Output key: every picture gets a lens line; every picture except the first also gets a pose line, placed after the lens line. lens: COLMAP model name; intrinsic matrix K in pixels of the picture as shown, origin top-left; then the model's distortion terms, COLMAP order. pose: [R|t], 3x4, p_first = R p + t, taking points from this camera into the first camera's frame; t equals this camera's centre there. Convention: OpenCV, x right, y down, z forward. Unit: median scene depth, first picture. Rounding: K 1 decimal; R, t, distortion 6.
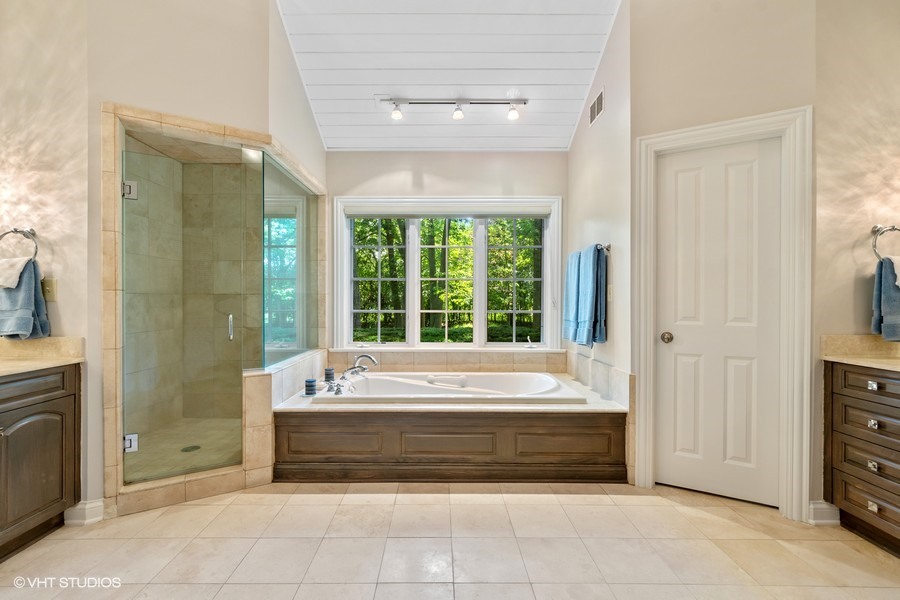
lens RADIAL K [[396.4, 0, 447.8], [0, 396.4, 302.7], [0, 0, 1]] dist [0.000680, 0.000873]
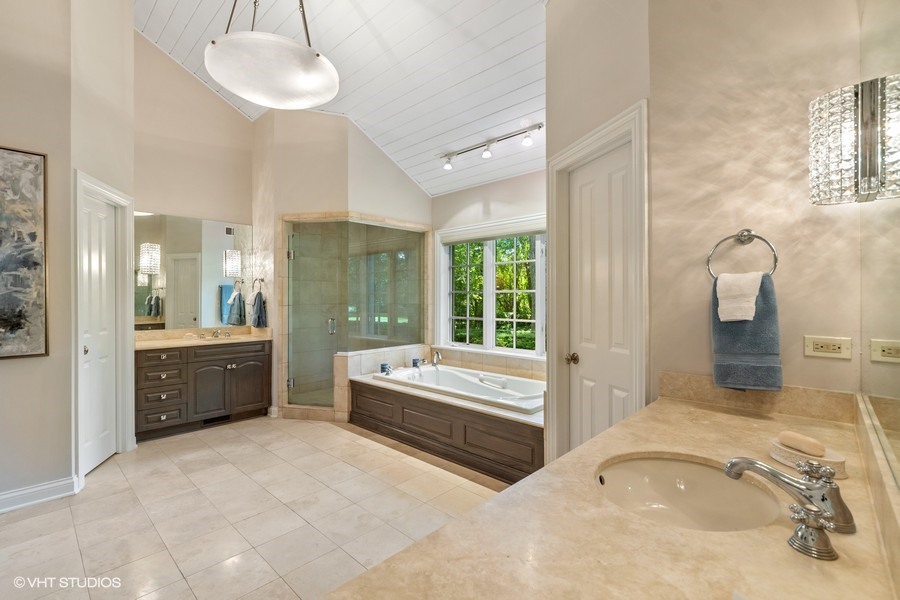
lens RADIAL K [[396.4, 0, 432.5], [0, 396.4, 296.5], [0, 0, 1]] dist [0.000680, 0.000873]
pose [[0.720147, -0.004430, -0.693807, 1.002806], [-0.006045, 0.999902, -0.012659, -0.049956], [0.693795, 0.013310, 0.720049, 0.063279]]
